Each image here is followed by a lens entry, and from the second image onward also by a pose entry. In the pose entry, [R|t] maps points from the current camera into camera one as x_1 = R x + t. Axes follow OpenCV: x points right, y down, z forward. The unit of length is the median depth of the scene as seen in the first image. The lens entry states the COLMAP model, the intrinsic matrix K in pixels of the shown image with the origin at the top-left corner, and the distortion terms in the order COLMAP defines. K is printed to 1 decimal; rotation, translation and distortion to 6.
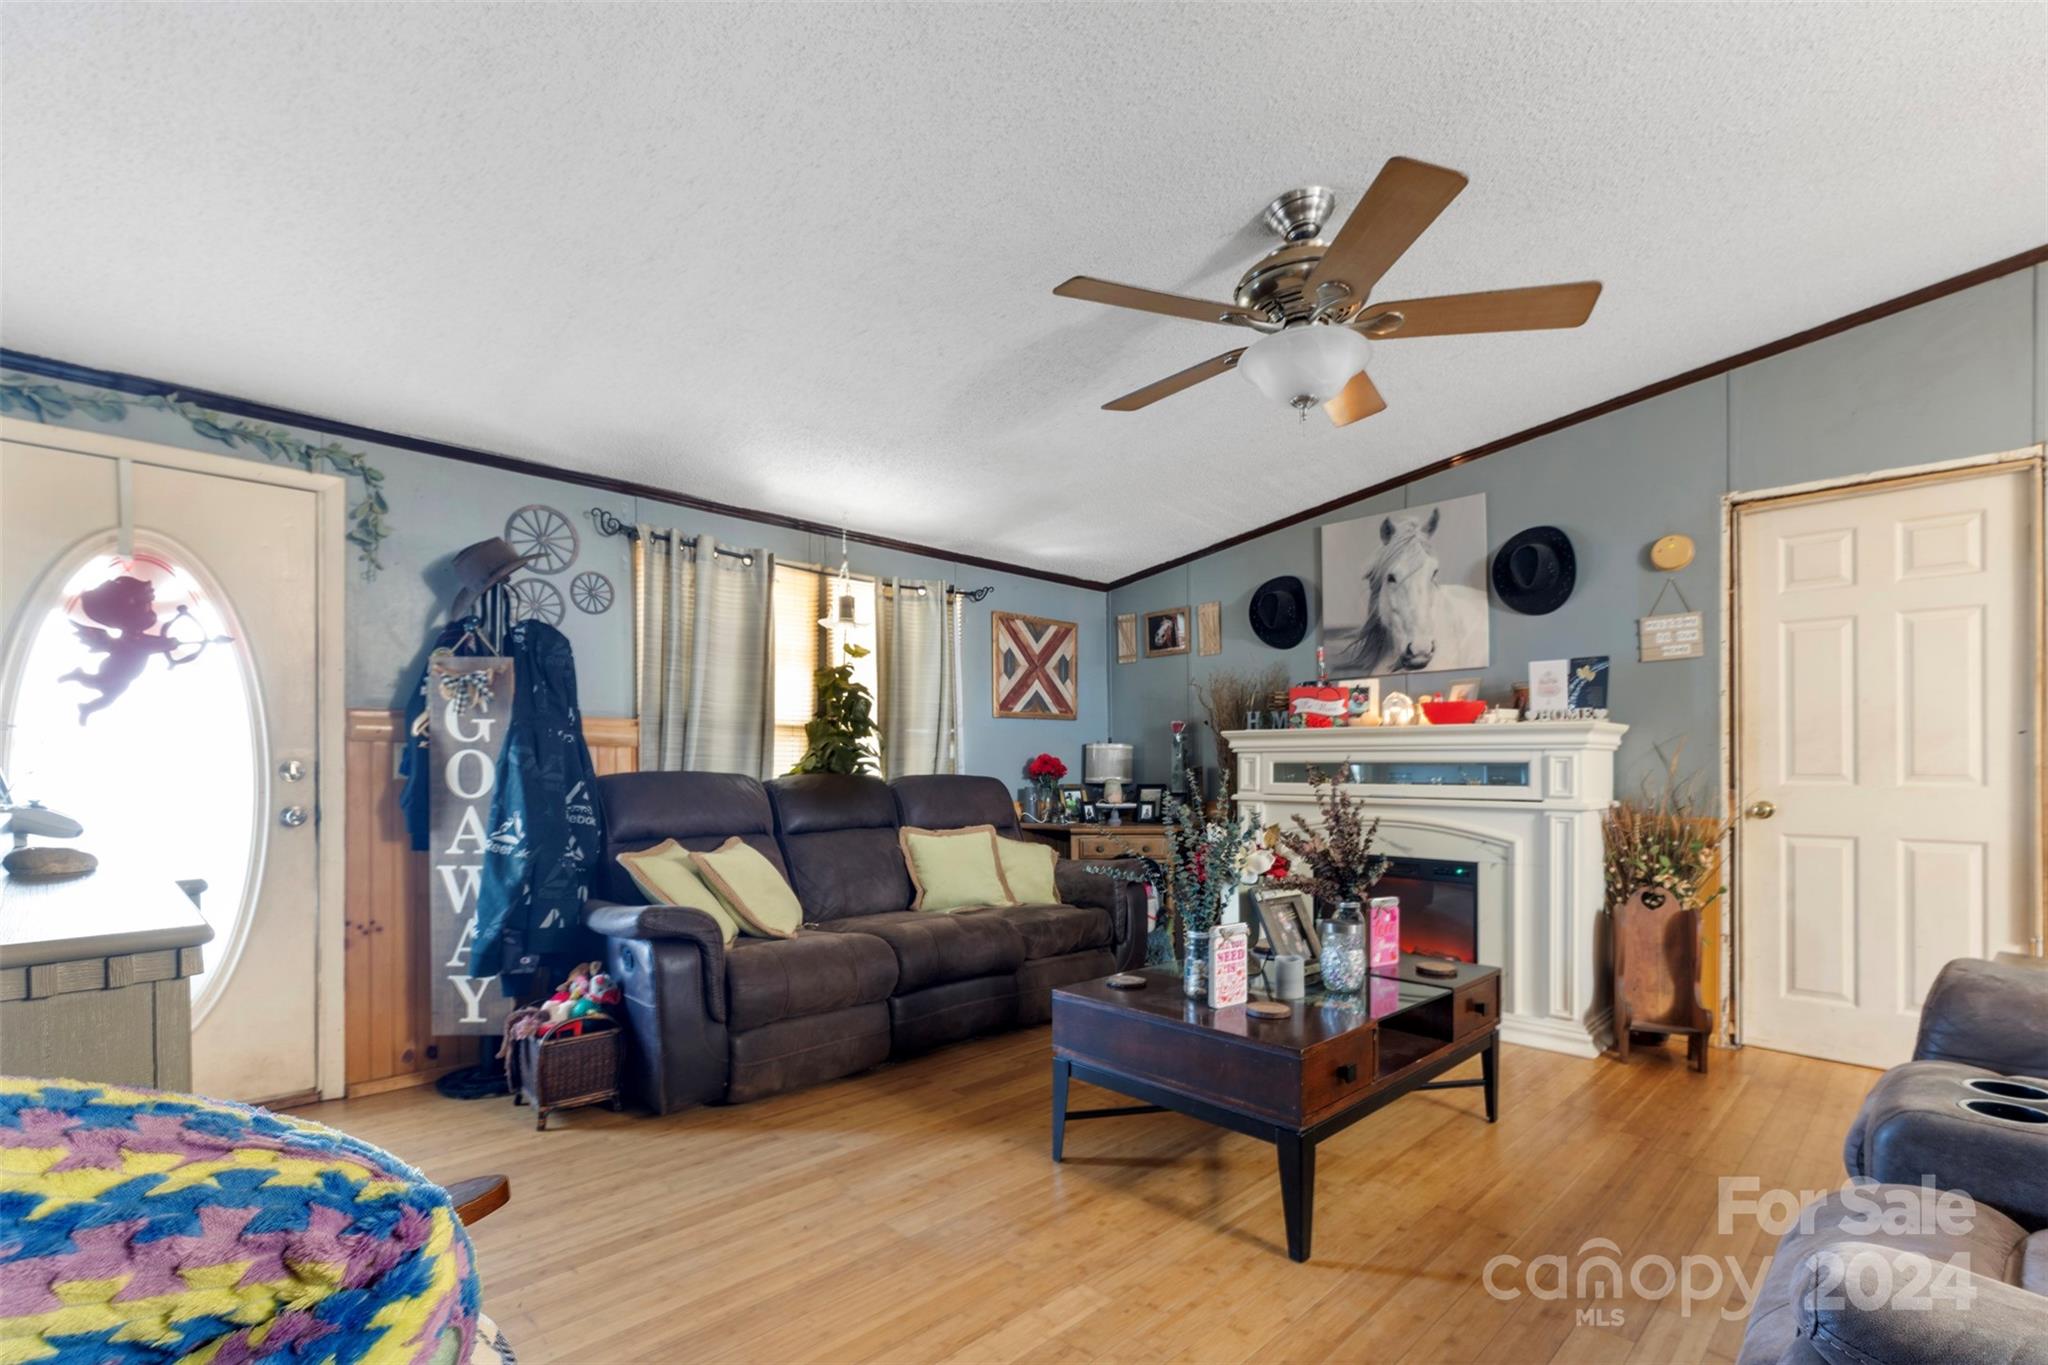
lens RADIAL K [[953.9, 0, 1029.9], [0, 953.9, 762.5], [0, 0, 1]] dist [-0.000448, -0.000142]
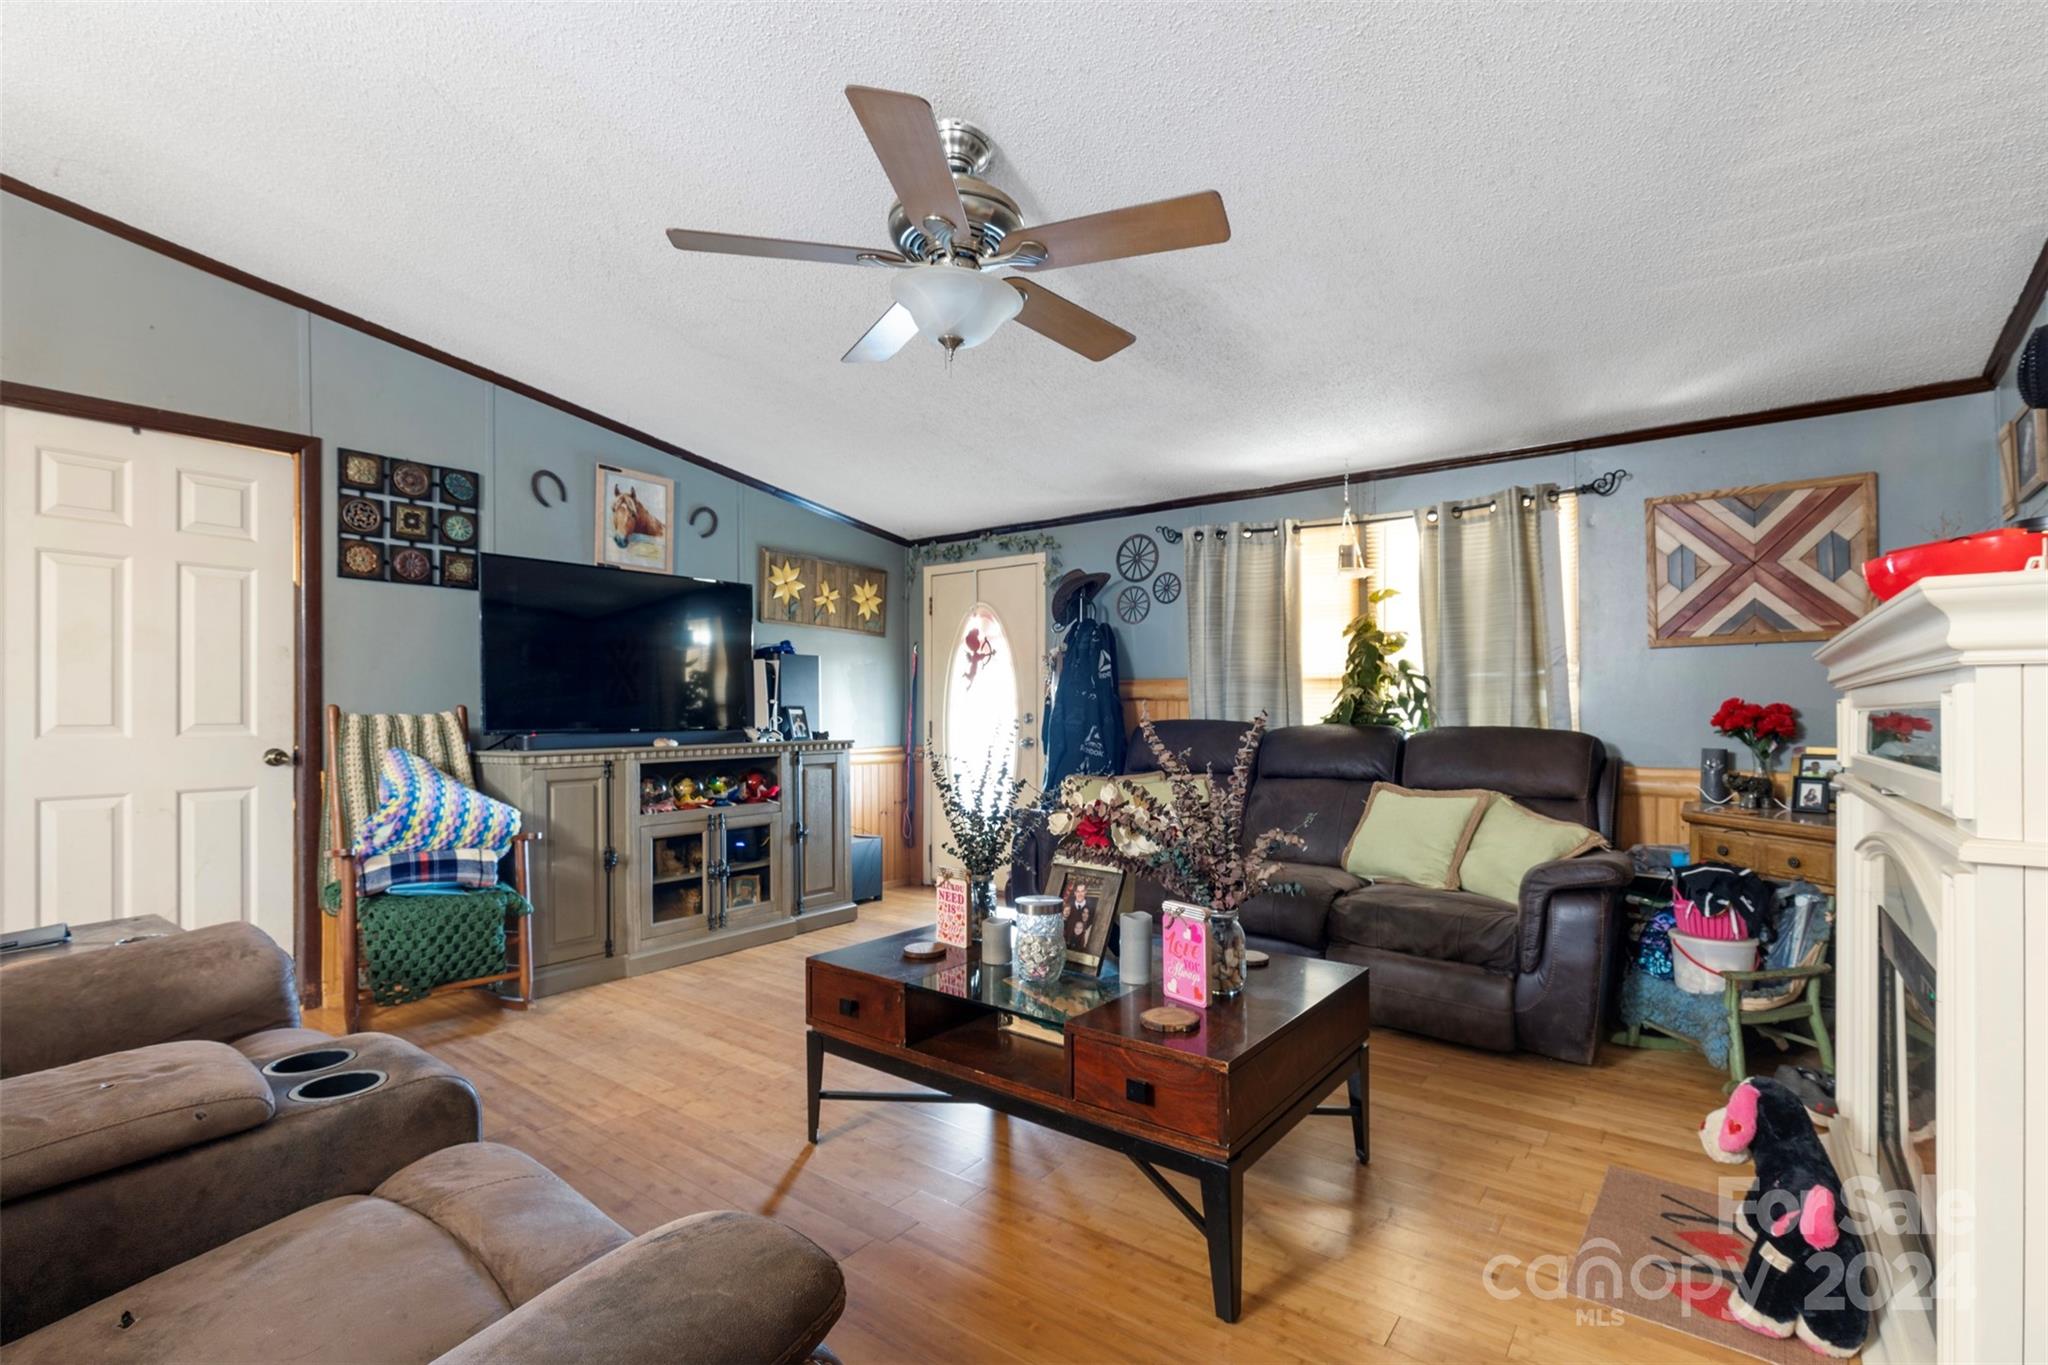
lens RADIAL K [[920.2, 0, 1032.1], [0, 920.2, 705.5], [0, 0, 1]] dist [-0.000240, 0.000001]
pose [[0.138508, -0.008256, -0.990327, 0.968558], [0.003021, 0.999964, -0.007914, -0.000377], [0.990357, -0.001895, 0.138528, 0.746192]]
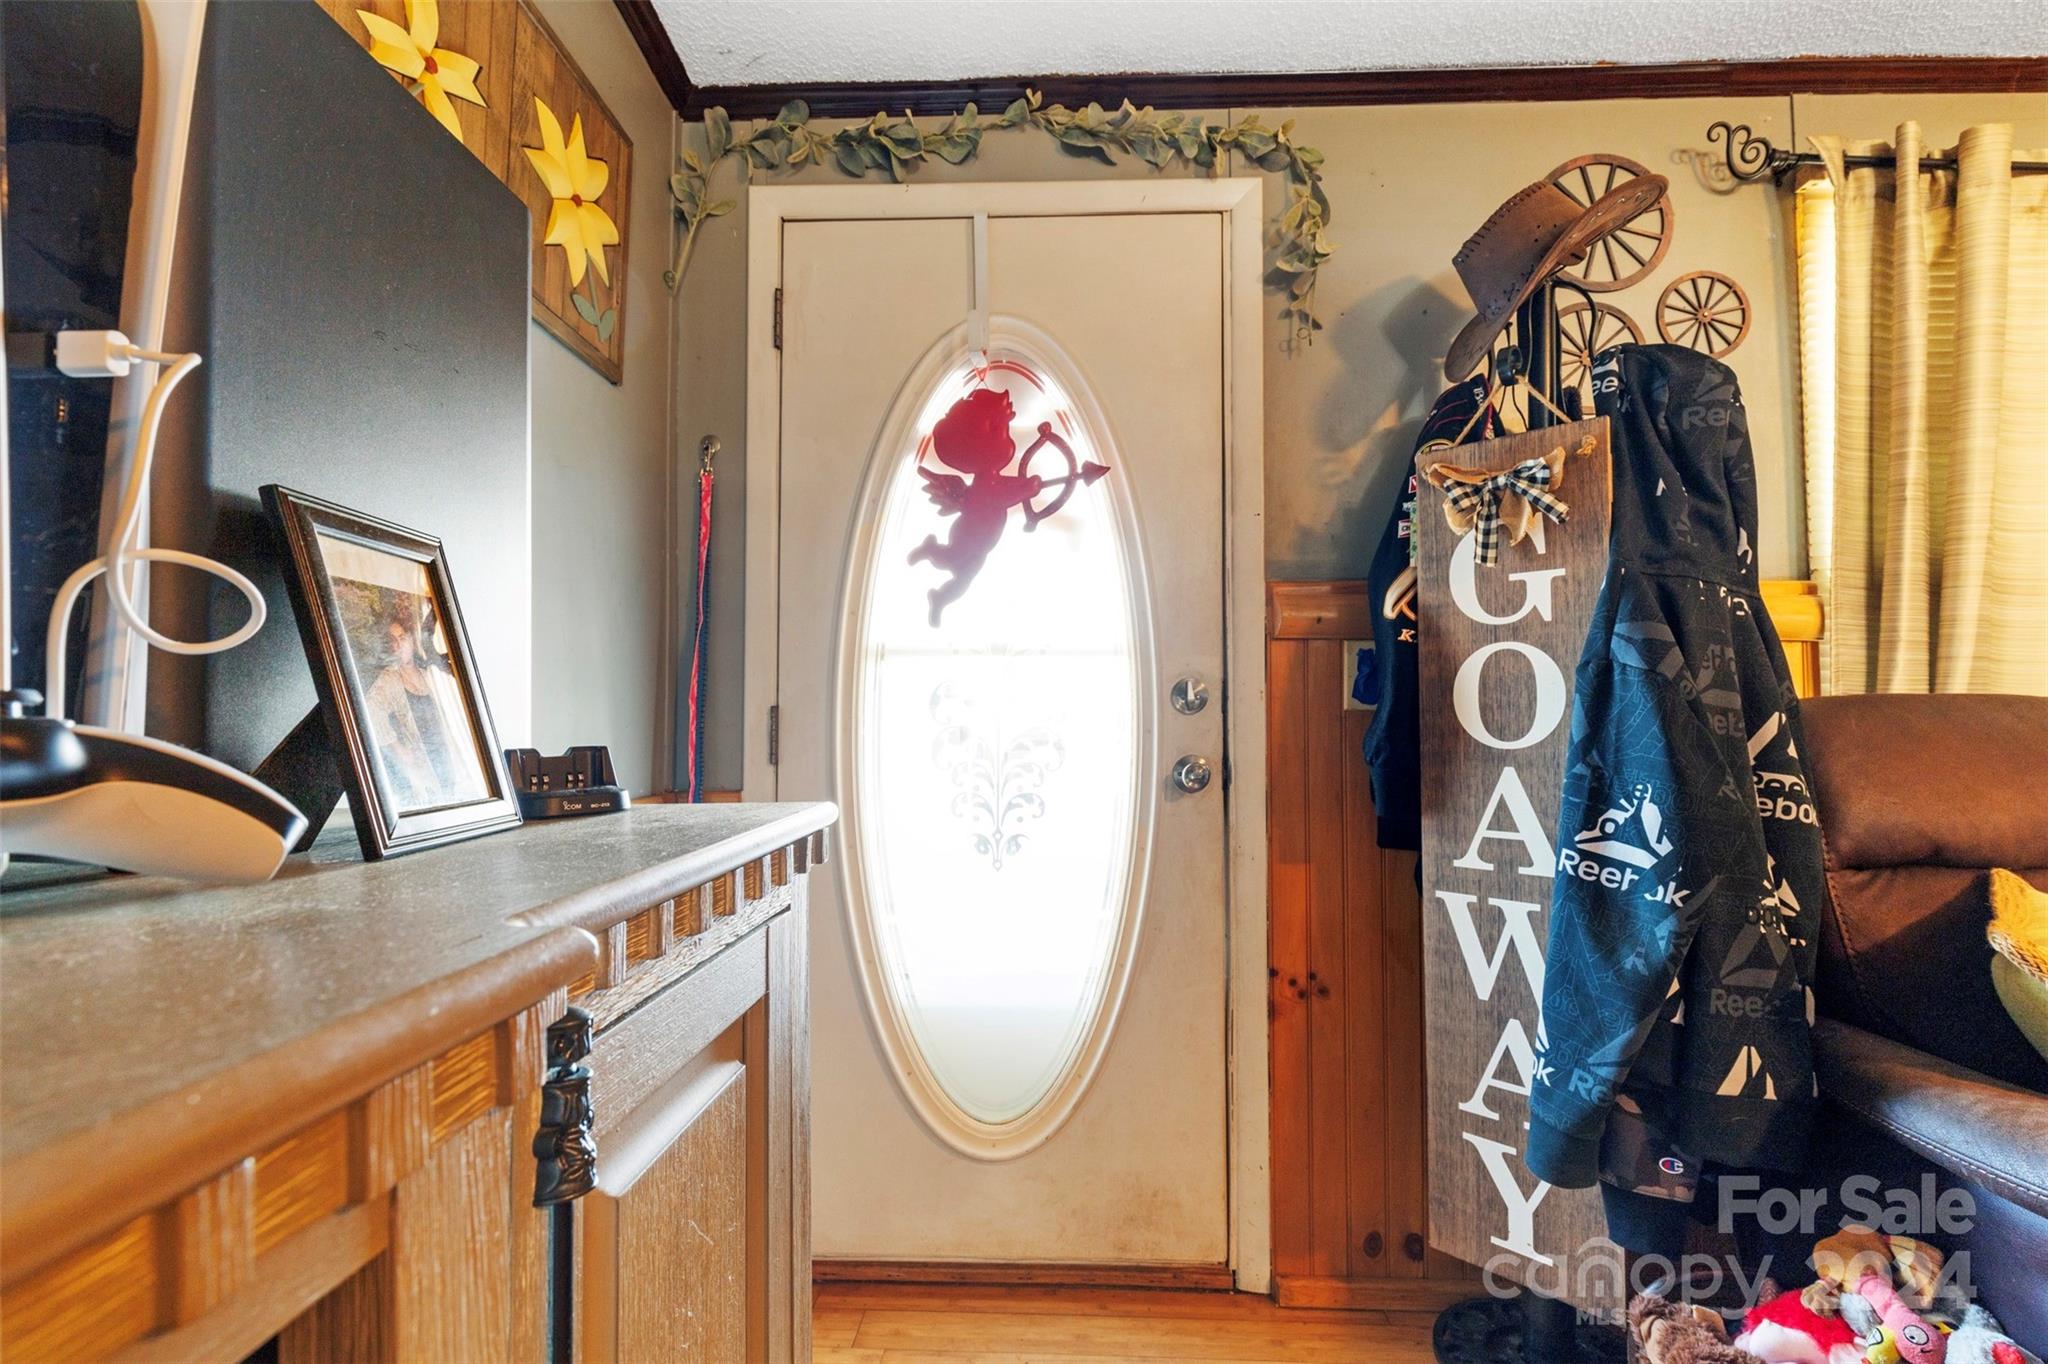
lens RADIAL K [[920.2, 0, 1032.1], [0, 920.2, 705.0], [0, 0, 1]] dist [-0.000240, 0.000001]
pose [[0.675682, -0.014839, -0.737044, -0.417680], [0.003544, 0.999851, -0.016881, 0.023182], [0.737185, 0.008794, 0.675634, 0.540277]]
